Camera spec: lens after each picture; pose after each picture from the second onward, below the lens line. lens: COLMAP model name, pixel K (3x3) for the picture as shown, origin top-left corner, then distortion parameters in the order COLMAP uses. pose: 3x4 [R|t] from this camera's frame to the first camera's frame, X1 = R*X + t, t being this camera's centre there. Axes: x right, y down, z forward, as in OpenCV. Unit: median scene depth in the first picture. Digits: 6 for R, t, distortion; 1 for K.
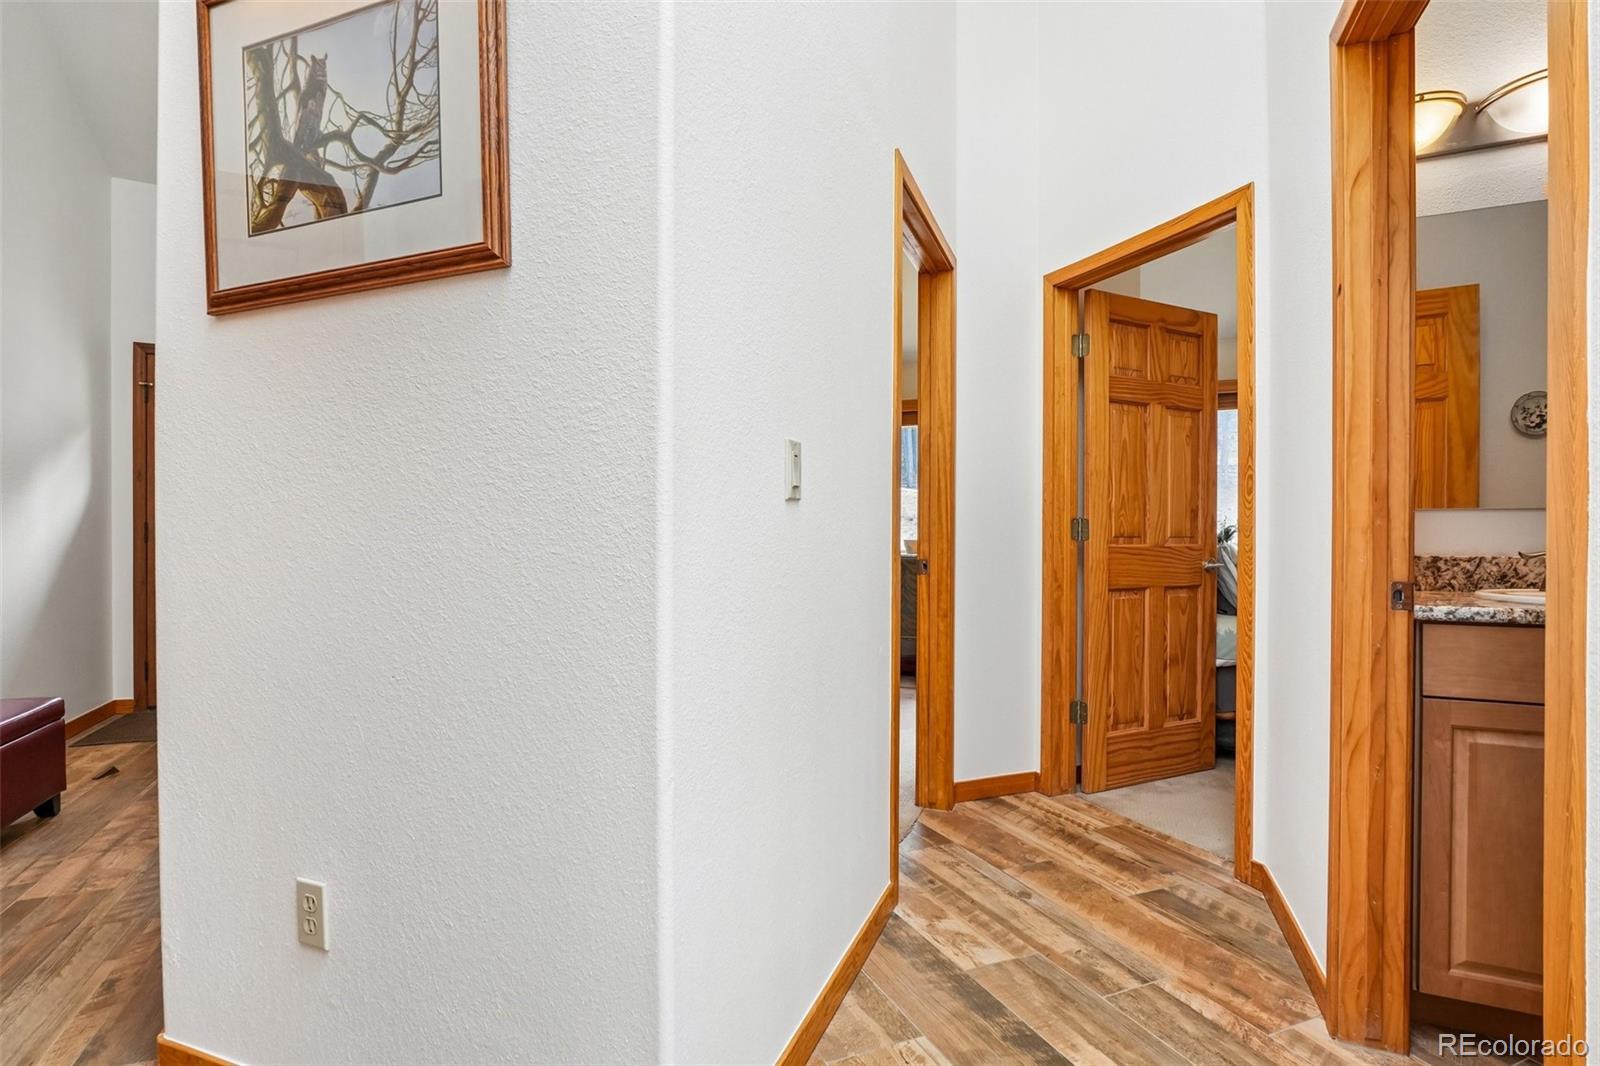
lens RADIAL K [[782.5, 0, 801.0], [0, 782.5, 534.2], [0, 0, 1]] dist [-0.020932, -0.000157]
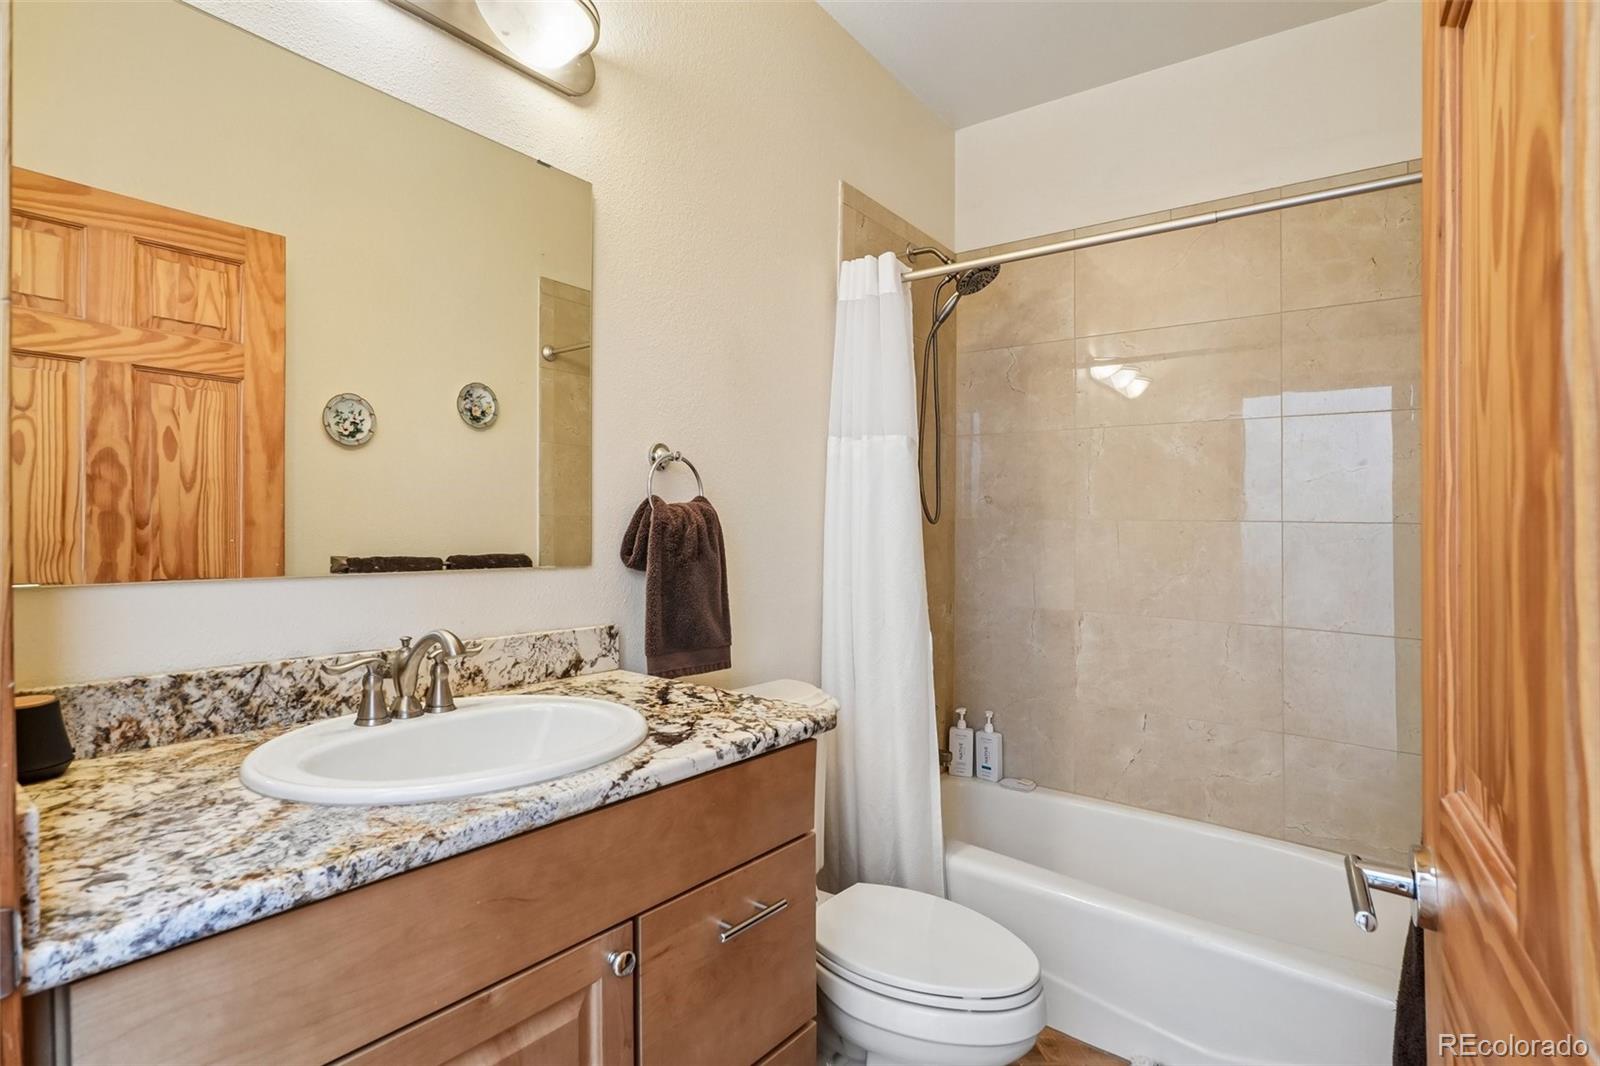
lens RADIAL K [[782.5, 0, 801.0], [0, 782.5, 534.2], [0, 0, 1]] dist [-0.020932, -0.000157]
pose [[0.277321, -0.010393, 0.960721, 0.455058], [-0.001967, 0.999933, 0.011385, -0.069248], [-0.960775, -0.005047, 0.277282, 0.473503]]
